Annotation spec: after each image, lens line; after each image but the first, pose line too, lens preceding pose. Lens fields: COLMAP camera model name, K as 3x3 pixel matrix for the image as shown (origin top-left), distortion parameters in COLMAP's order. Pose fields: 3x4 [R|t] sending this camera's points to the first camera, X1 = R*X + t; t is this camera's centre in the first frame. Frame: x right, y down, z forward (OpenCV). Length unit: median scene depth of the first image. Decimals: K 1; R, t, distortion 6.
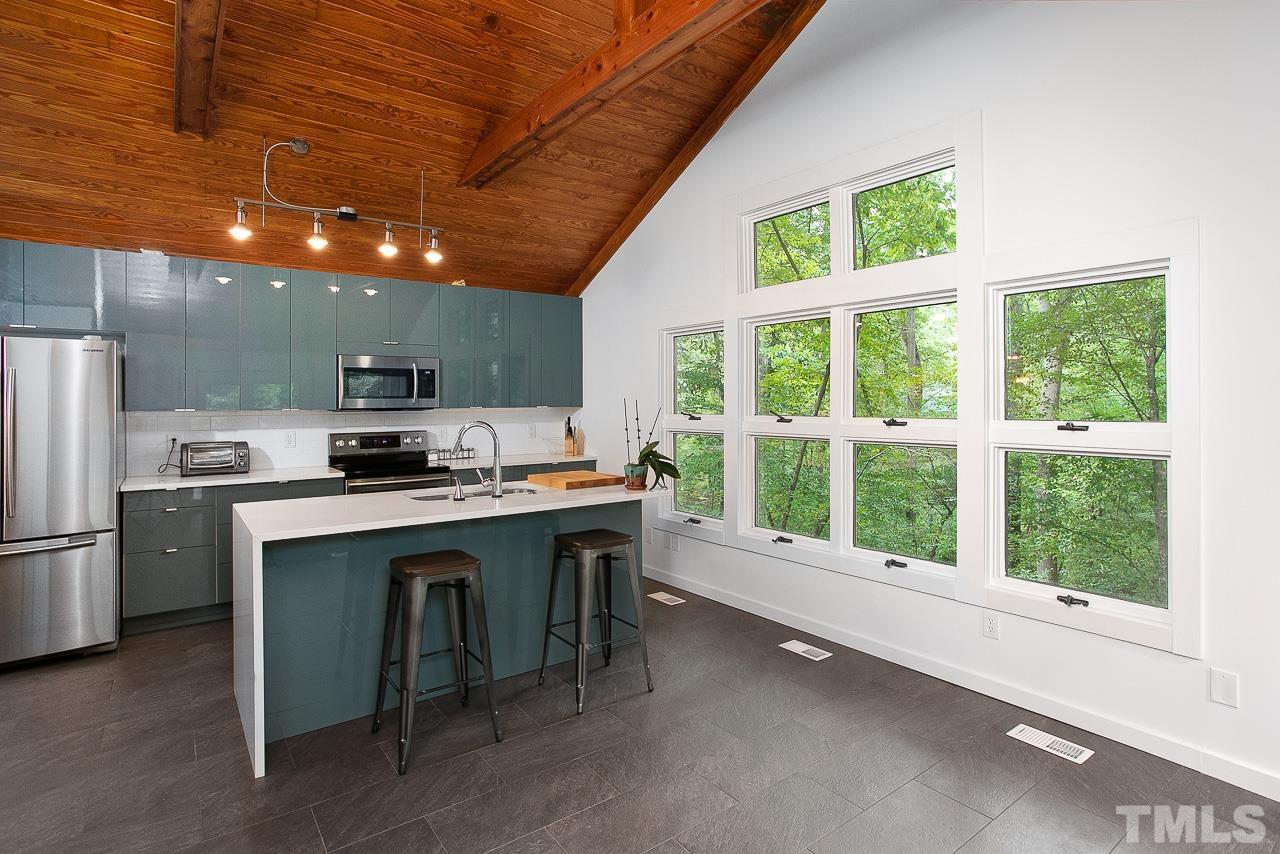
lens RADIAL K [[644.8, 0, 639.8], [0, 644.8, 398.5], [0, 0, 1]] dist [-0.015278, 0.025765]
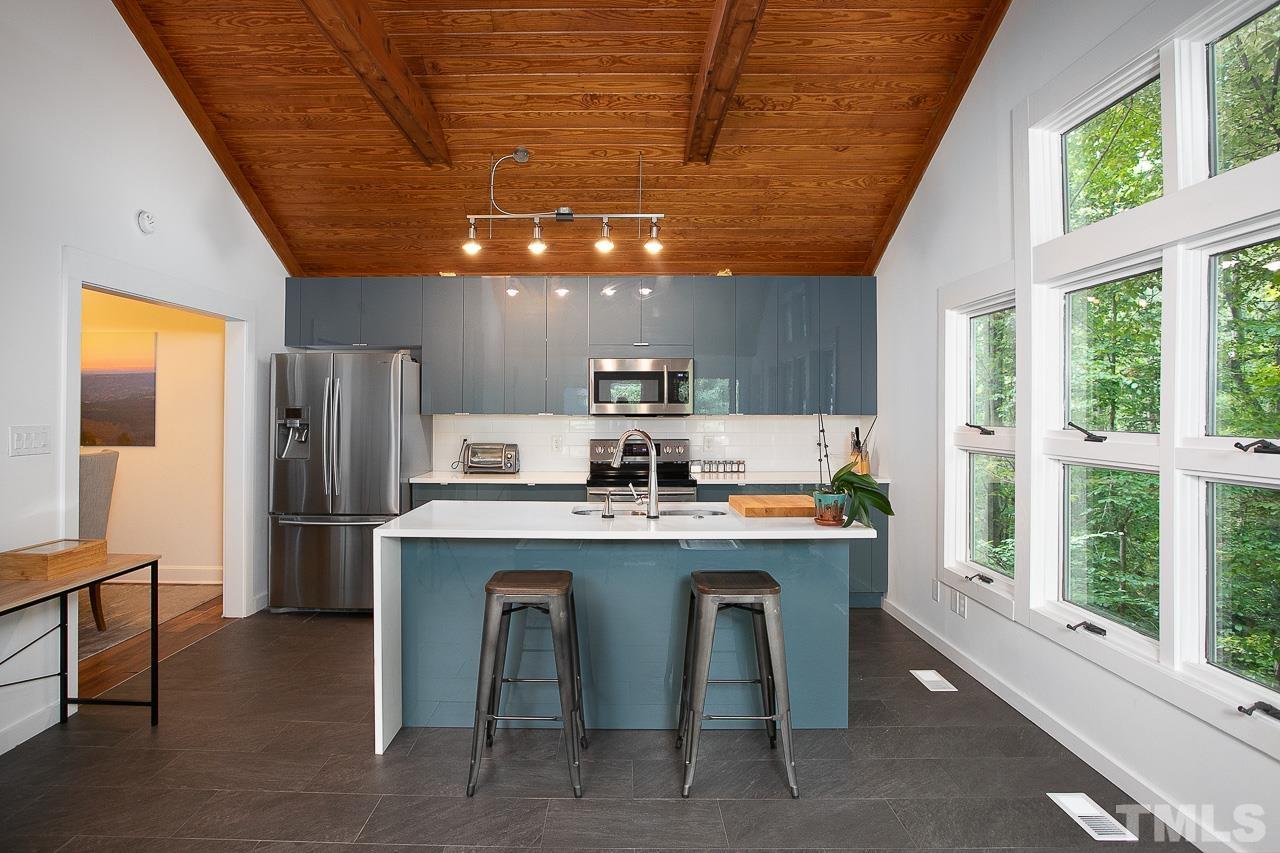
lens RADIAL K [[723.4, 0, 636.4], [0, 723.4, 404.5], [0, 0, 1]] dist [-0.033914, 0.001108]
pose [[0.810625, 0.001790, -0.585562, 0.253122], [-0.002452, 0.999997, -0.000338, 0.001762], [0.585560, 0.001710, 0.810627, 0.161167]]
